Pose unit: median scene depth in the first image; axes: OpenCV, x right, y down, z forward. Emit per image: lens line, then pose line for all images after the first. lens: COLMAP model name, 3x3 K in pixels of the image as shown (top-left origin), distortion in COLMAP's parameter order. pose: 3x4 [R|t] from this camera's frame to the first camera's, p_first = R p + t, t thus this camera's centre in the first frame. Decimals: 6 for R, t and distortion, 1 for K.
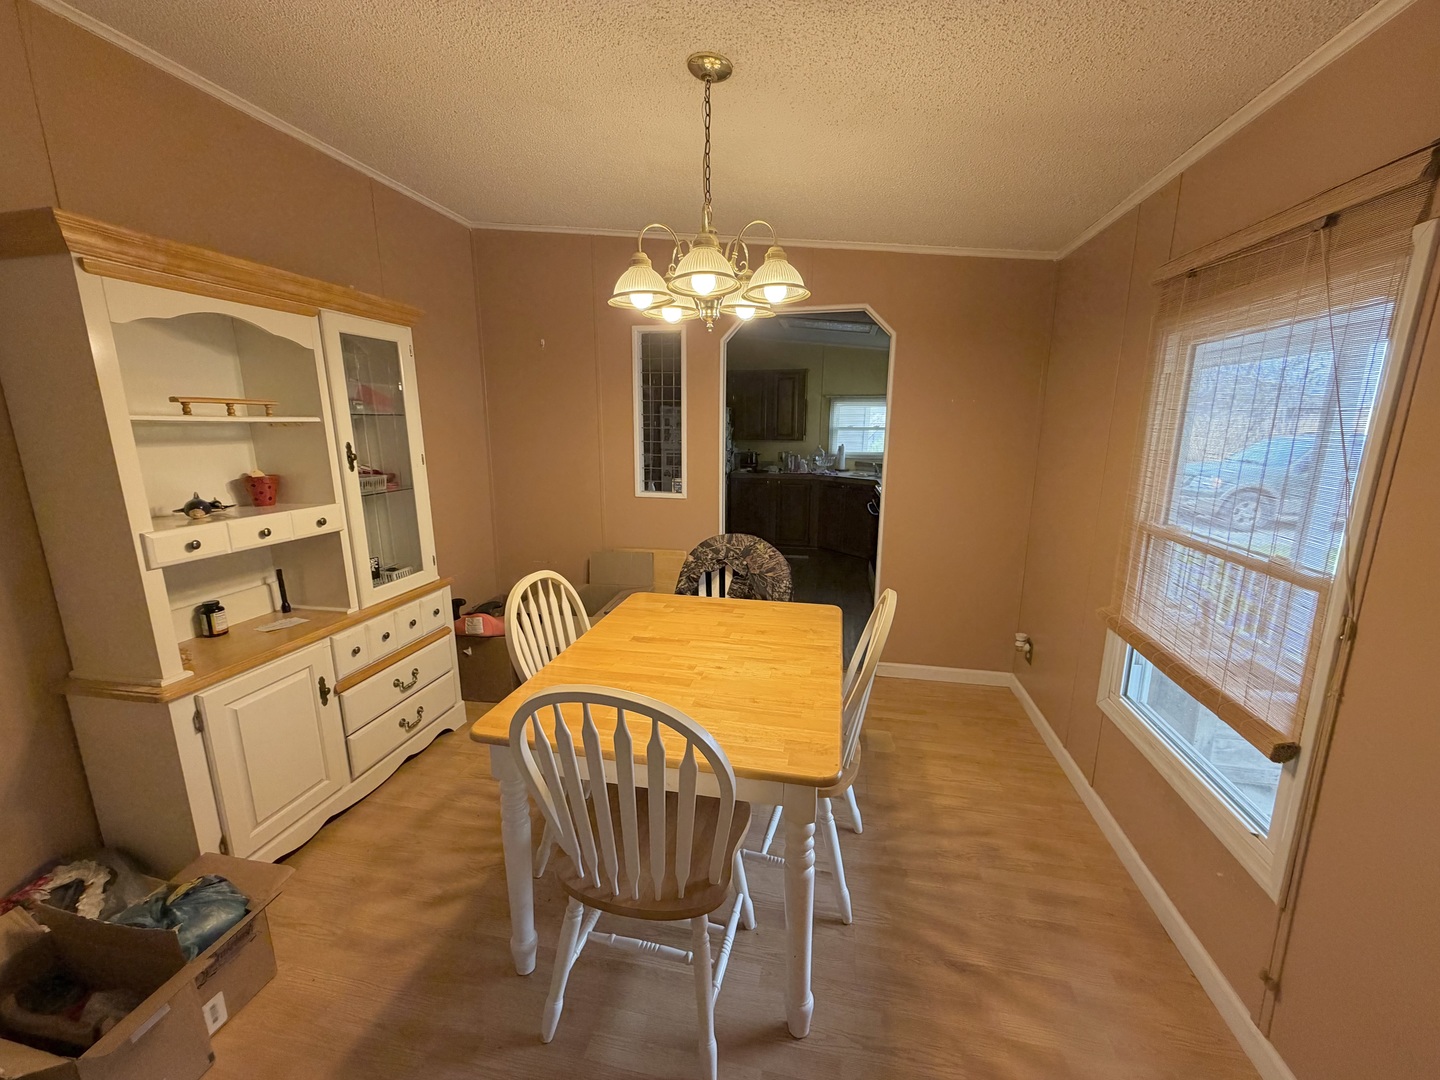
lens RADIAL K [[571.4, 0, 713.2], [0, 571.4, 543.0], [0, 0, 1]] dist [-0.000306, -0.000205]
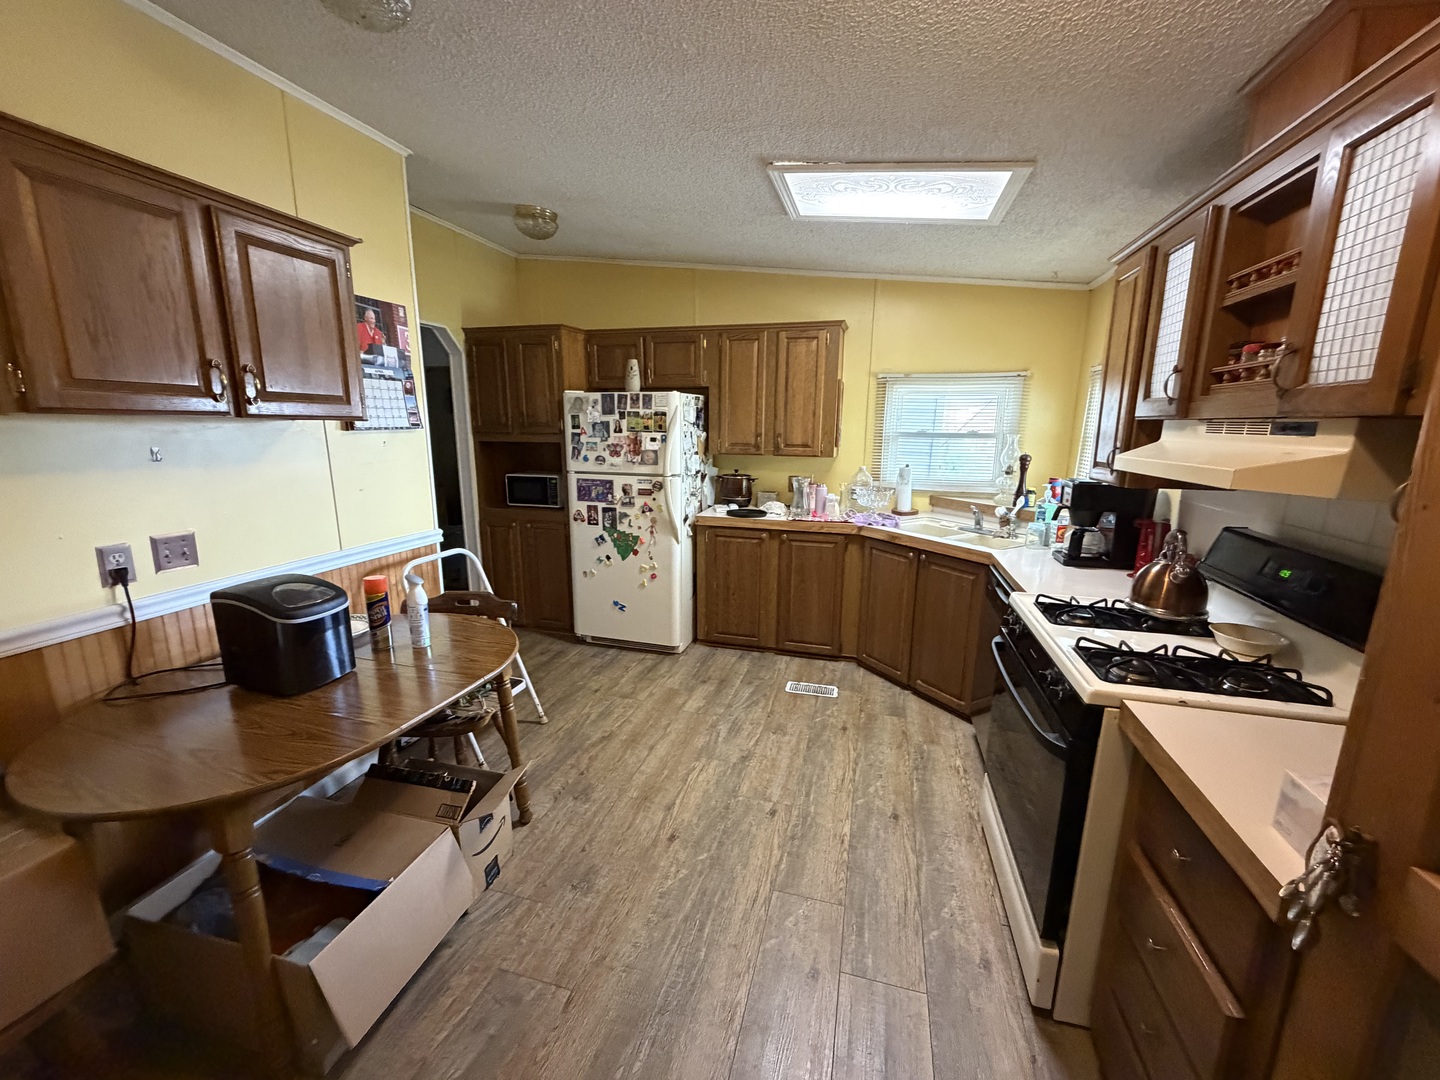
lens RADIAL K [[571.4, 0, 723.9], [0, 571.4, 531.3], [0, 0, 1]] dist [-0.000306, -0.000205]
pose [[0.999166, 0.020881, -0.035089, 0.076099], [-0.020571, 0.999746, 0.009193, -0.111839], [0.035272, -0.008464, 0.999342, 0.461270]]
